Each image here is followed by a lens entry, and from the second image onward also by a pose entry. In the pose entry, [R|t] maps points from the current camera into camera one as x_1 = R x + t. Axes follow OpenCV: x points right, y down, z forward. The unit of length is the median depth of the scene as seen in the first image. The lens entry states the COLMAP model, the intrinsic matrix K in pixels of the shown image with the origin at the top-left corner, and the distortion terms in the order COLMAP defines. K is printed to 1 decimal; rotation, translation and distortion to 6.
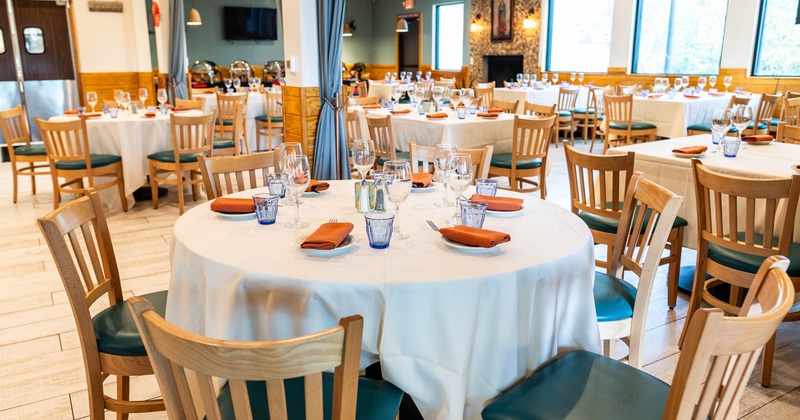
lens RADIAL K [[546.0, 0, 400.0], [0, 546.0, 210.0], [0, 0, 1]] dist [0.002956, -0.000009]
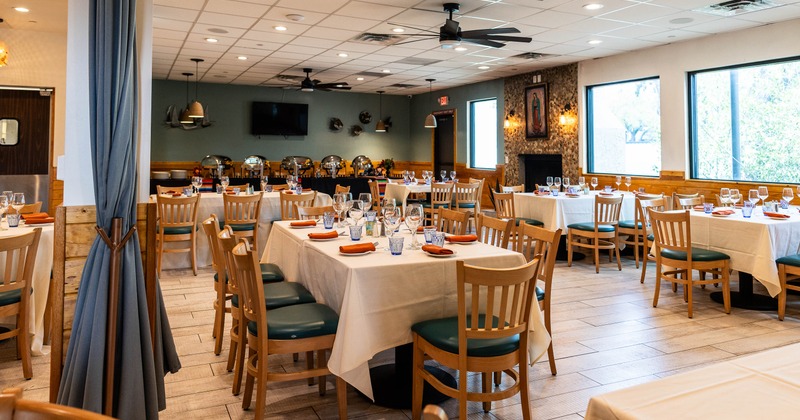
lens RADIAL K [[575.6, 0, 401.2], [0, 575.6, 144.4], [0, 0, 1]] dist [0.002904, -0.002455]
pose [[0.996090, 0.012753, -0.087423, 0.061937], [-0.037121, 0.958354, -0.283159, -0.036222], [0.080171, 0.285297, 0.955080, 0.121156]]
